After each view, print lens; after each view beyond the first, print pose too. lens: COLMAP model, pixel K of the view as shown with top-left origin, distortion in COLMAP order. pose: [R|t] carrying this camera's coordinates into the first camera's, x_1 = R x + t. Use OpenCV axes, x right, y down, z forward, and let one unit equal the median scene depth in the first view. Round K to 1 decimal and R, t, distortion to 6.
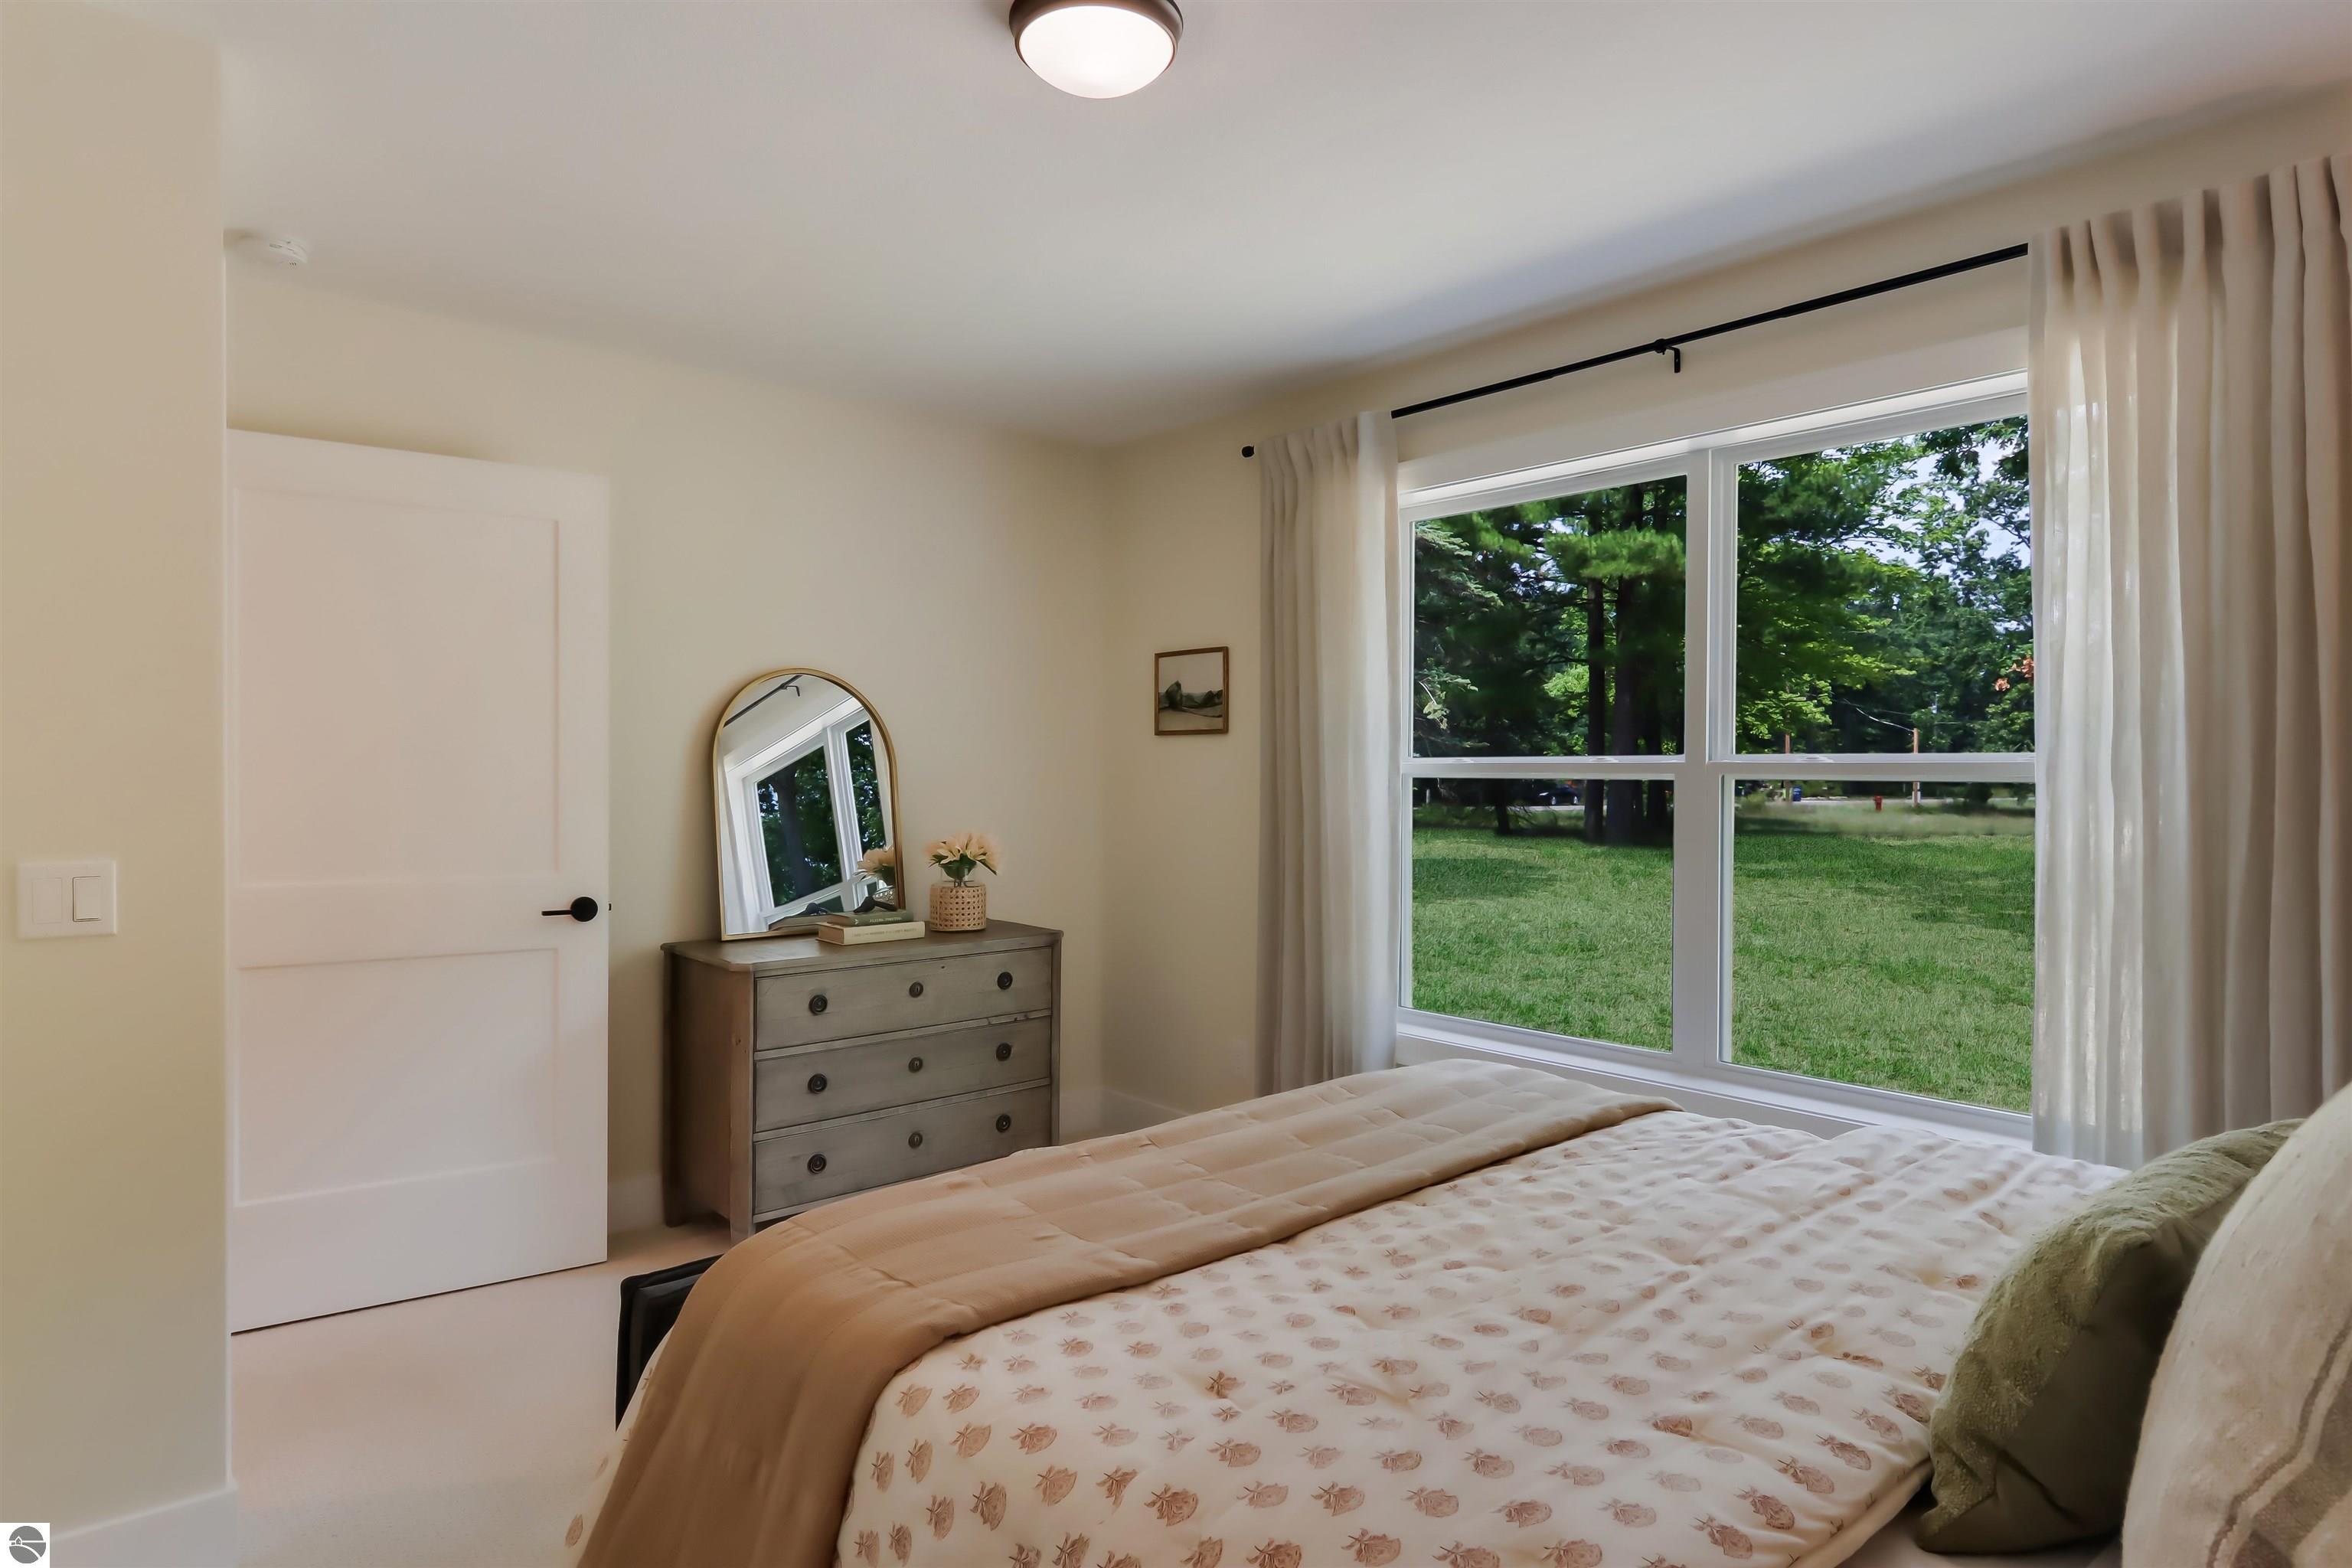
lens RADIAL K [[1343.8, 0, 1178.9], [0, 1343.8, 766.4], [0, 0, 1]] dist [0.005022, -0.010546]
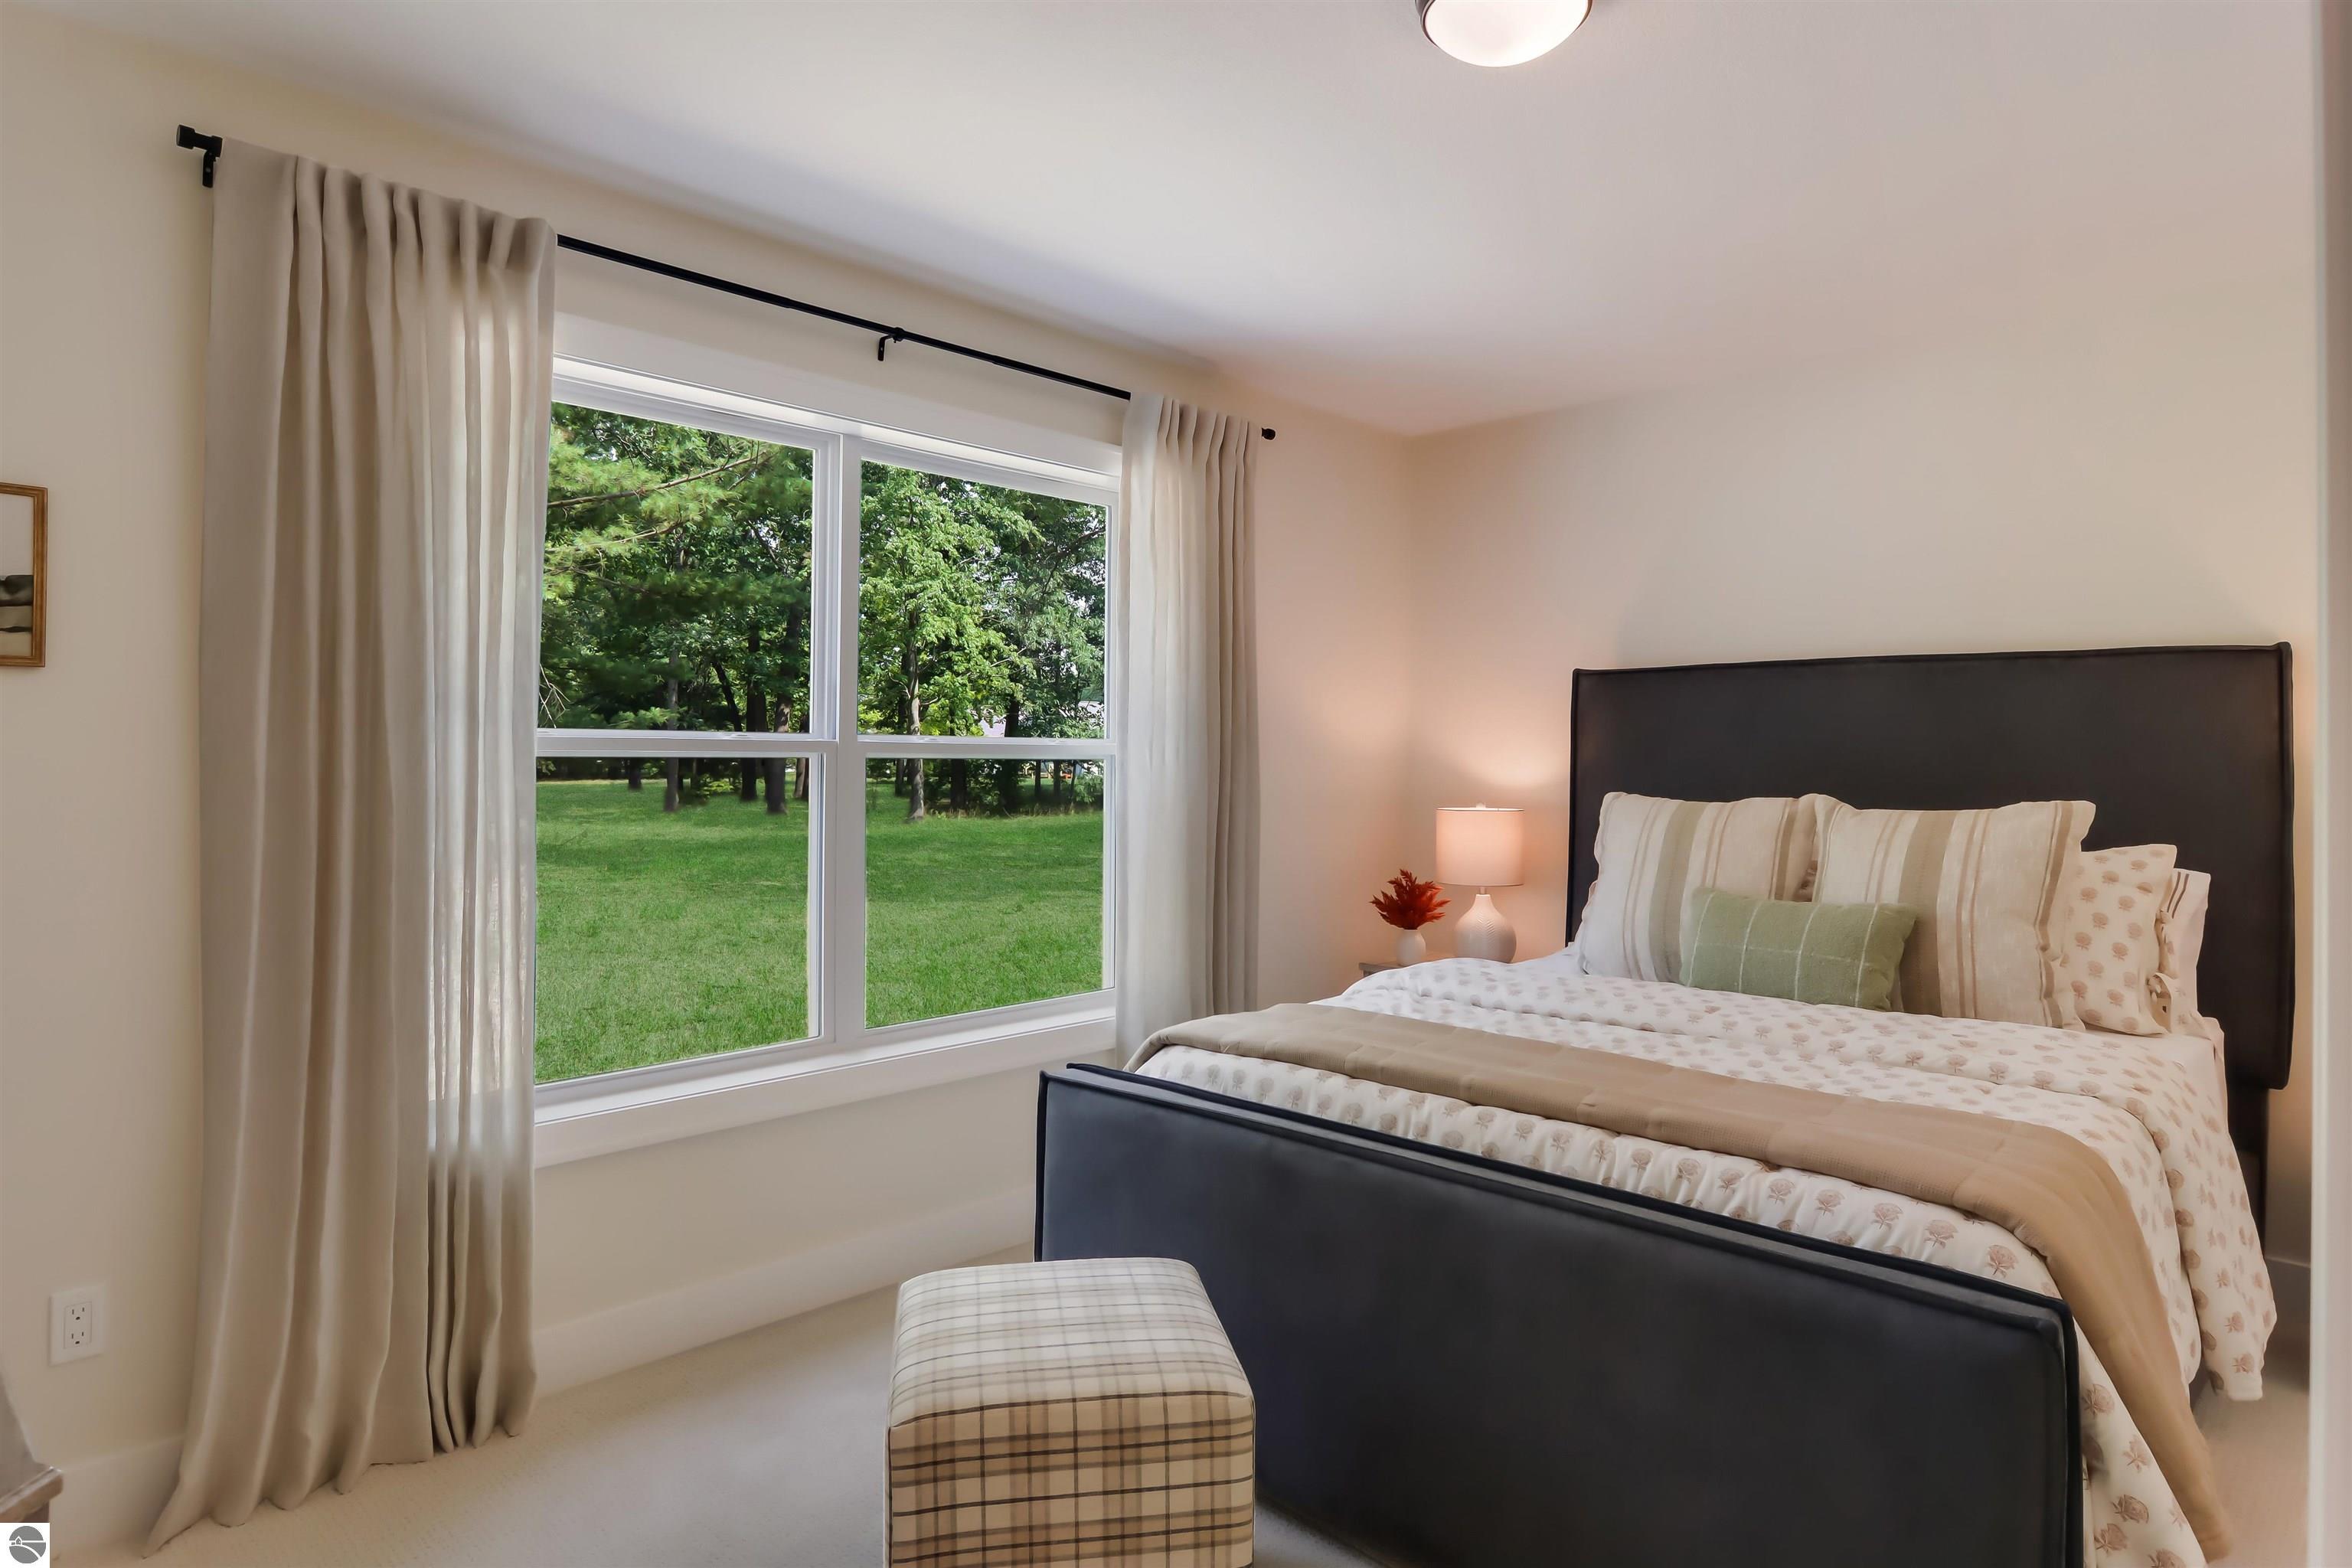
lens RADIAL K [[1343.8, 0, 1178.9], [0, 1343.8, 766.4], [0, 0, 1]] dist [0.005022, -0.010546]
pose [[-0.113059, -0.005802, 0.993571, -0.578164], [-0.002458, 0.999982, 0.005559, 0.009066], [-0.993585, -0.001813, -0.113072, 0.758654]]
